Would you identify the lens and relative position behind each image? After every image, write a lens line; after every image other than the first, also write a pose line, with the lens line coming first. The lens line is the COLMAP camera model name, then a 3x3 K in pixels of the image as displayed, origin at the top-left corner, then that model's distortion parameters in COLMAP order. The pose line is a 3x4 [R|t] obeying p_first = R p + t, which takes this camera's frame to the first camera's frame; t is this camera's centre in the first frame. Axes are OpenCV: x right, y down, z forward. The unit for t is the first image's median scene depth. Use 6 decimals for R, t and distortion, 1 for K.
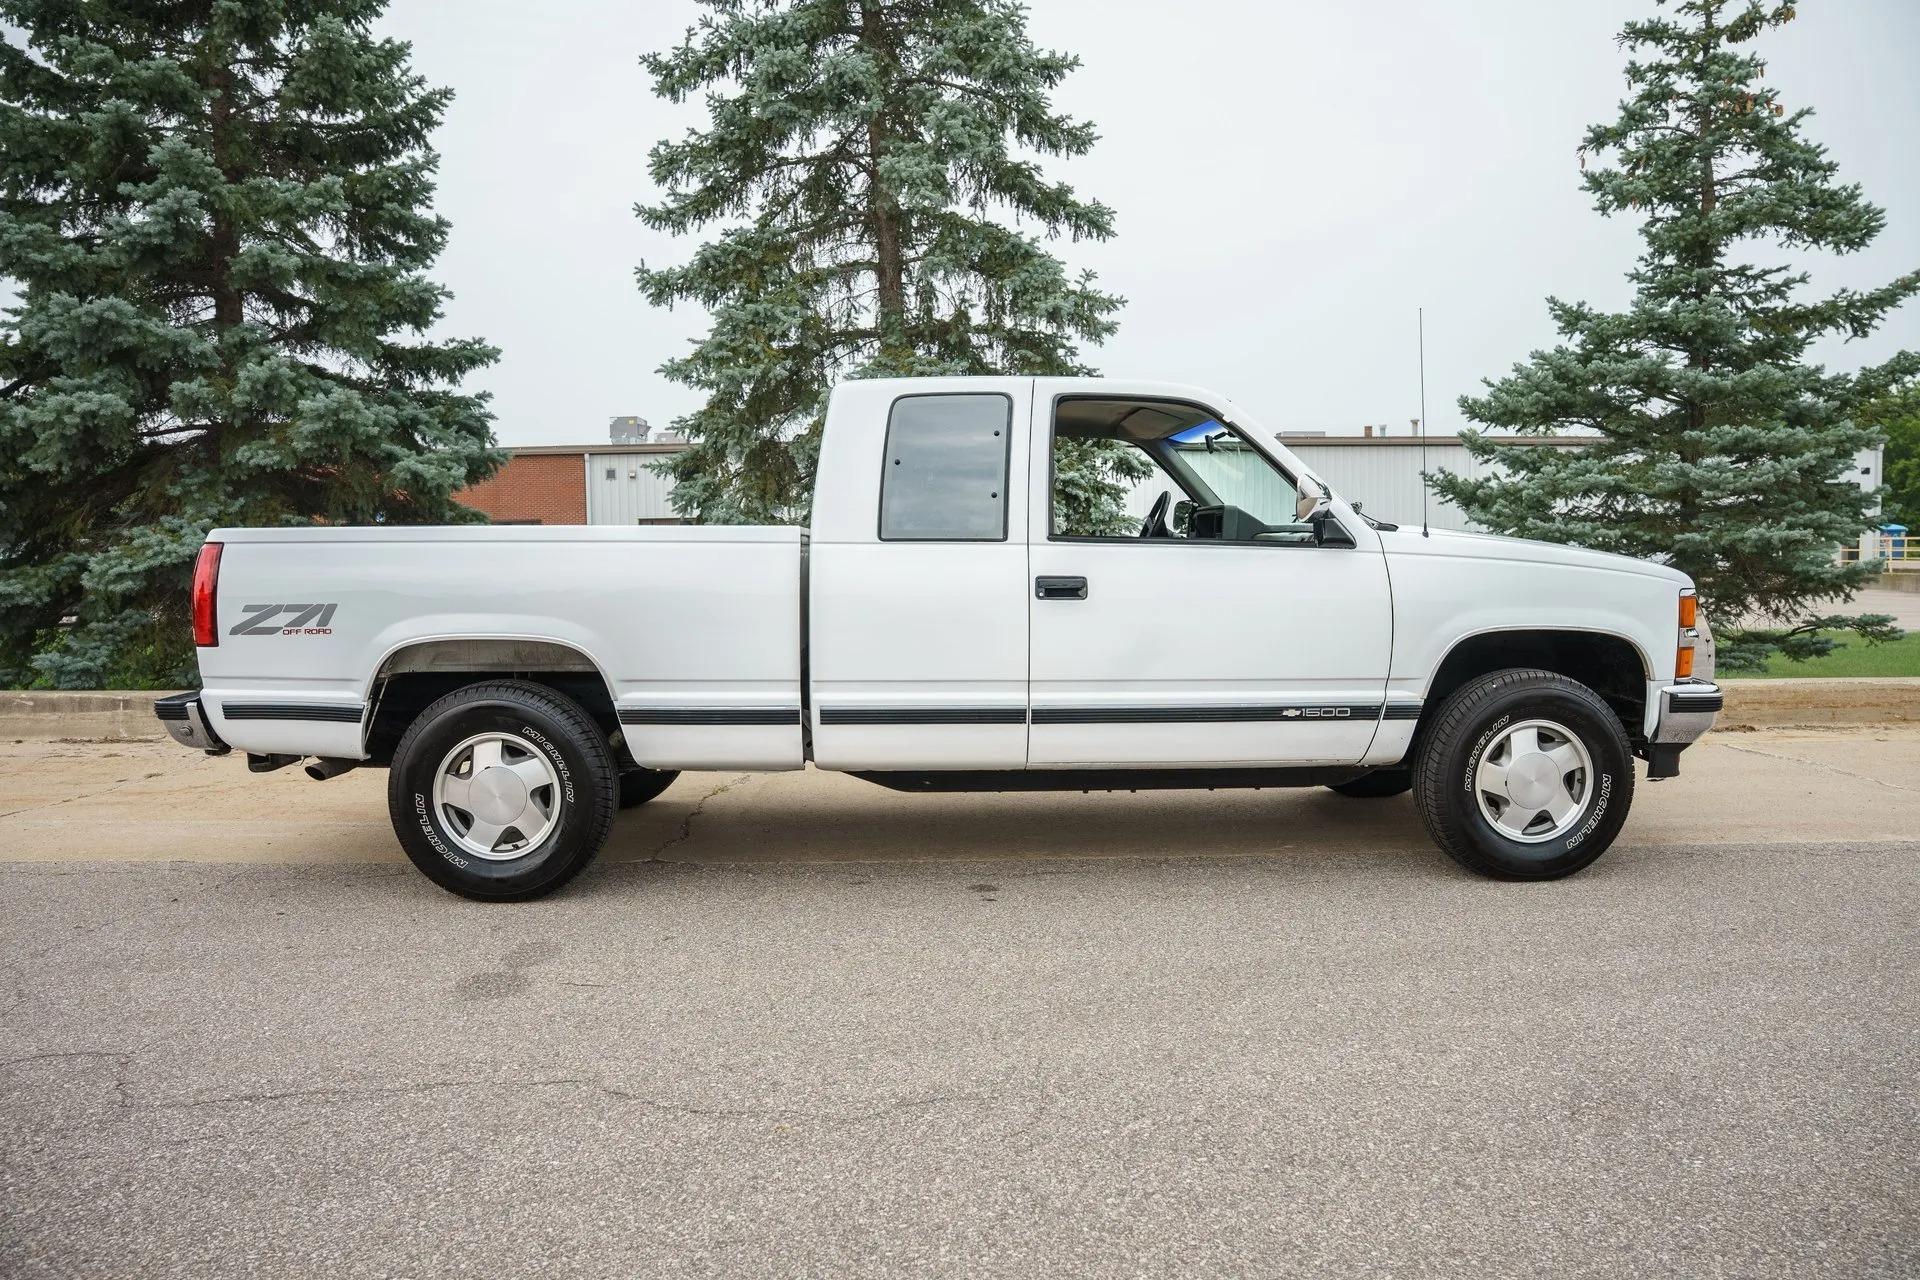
lens RADIAL K [[1316.3, 0, 963.8], [0, 1316.3, 639.0], [0, 0, 1]] dist [-0.143059, 0.113868]
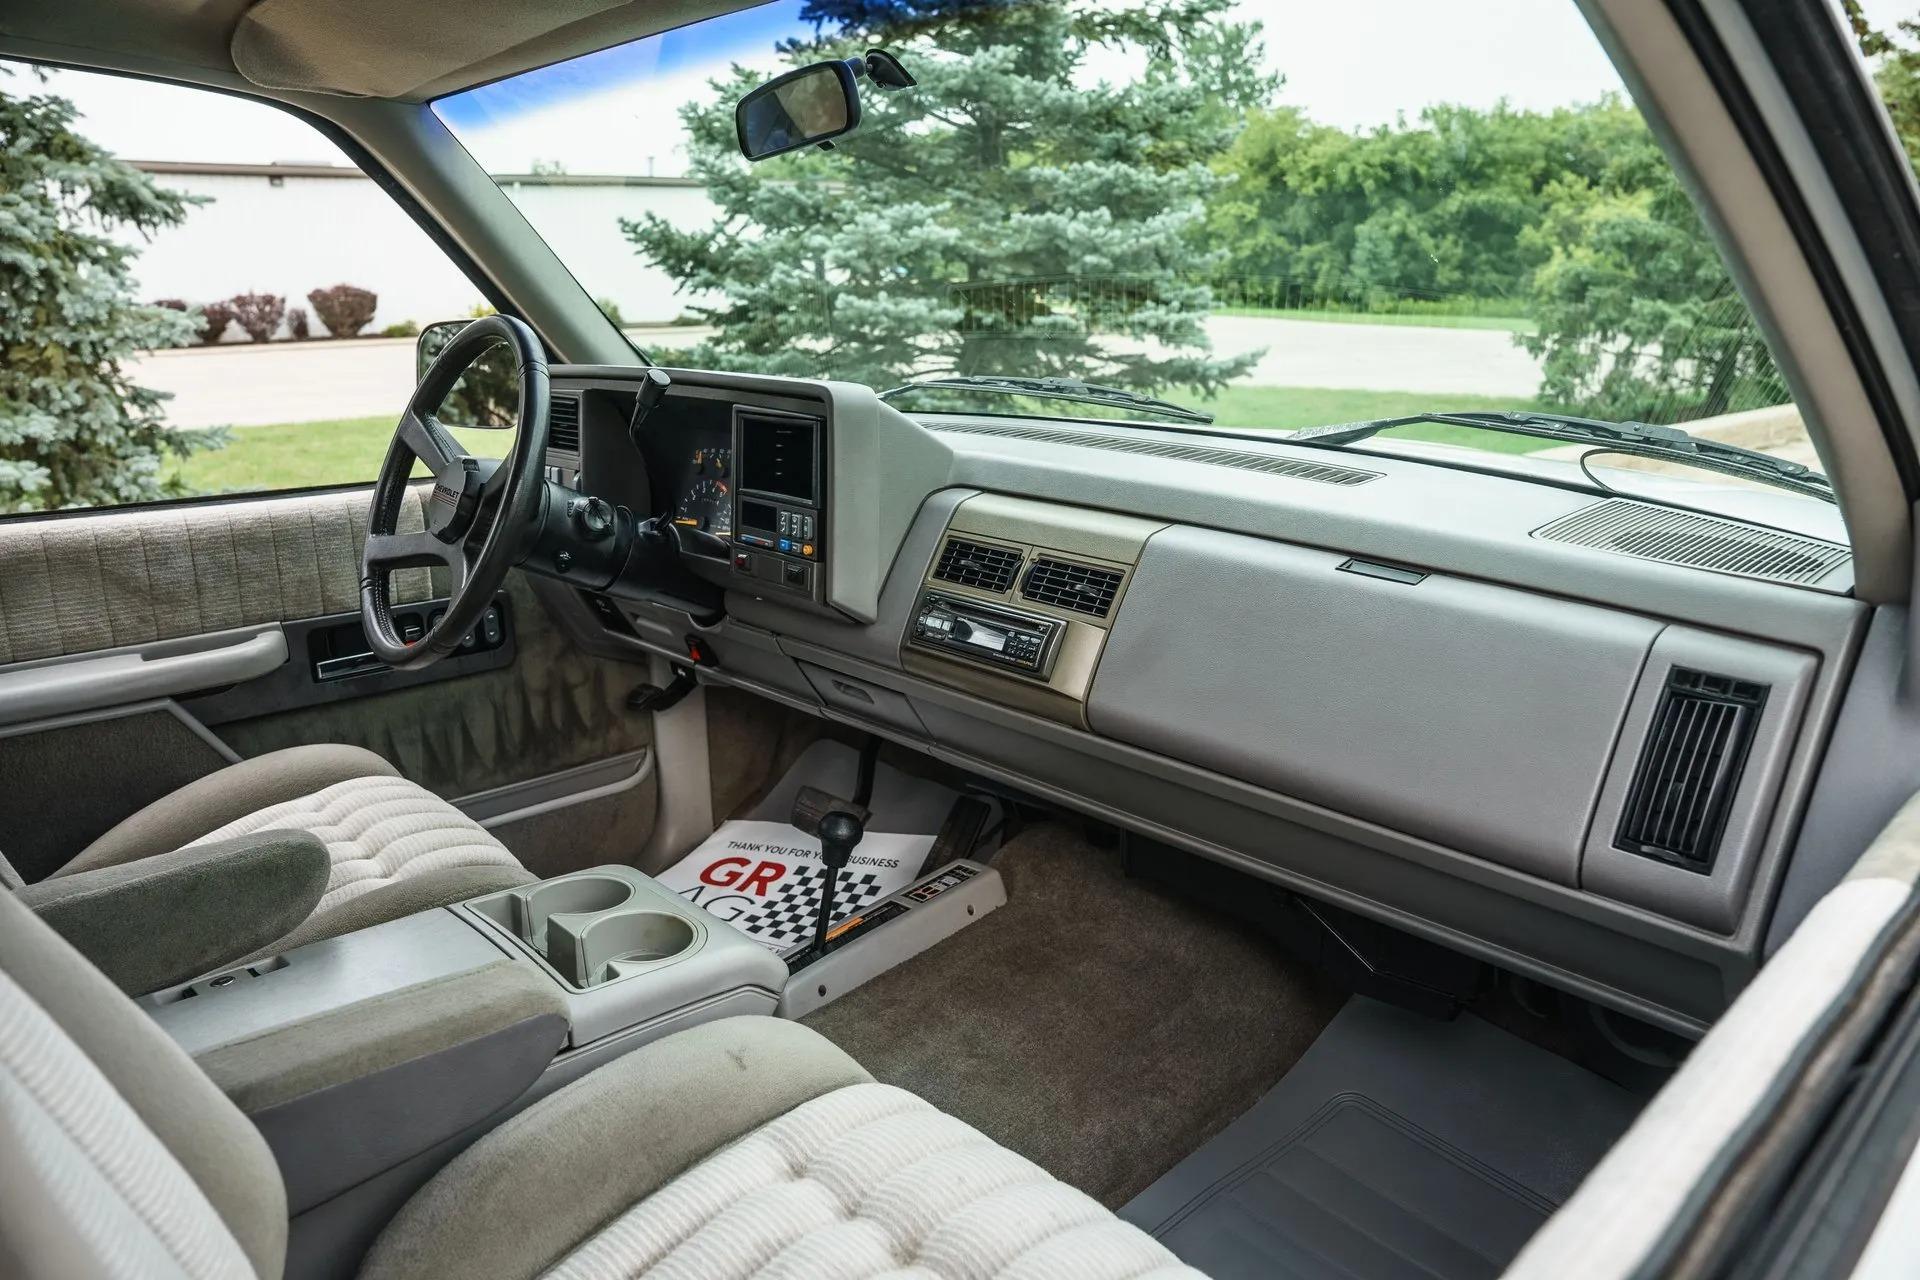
lens RADIAL K [[1316.3, 0, 963.8], [0, 1316.3, 639.0], [0, 0, 1]] dist [-0.143059, 0.113868]
pose [[0.755509, -0.170423, 0.632583, 0.036317], [0.046136, 0.977016, 0.208115, -0.057305], [-0.653511, -0.128048, 0.746007, 0.440339]]
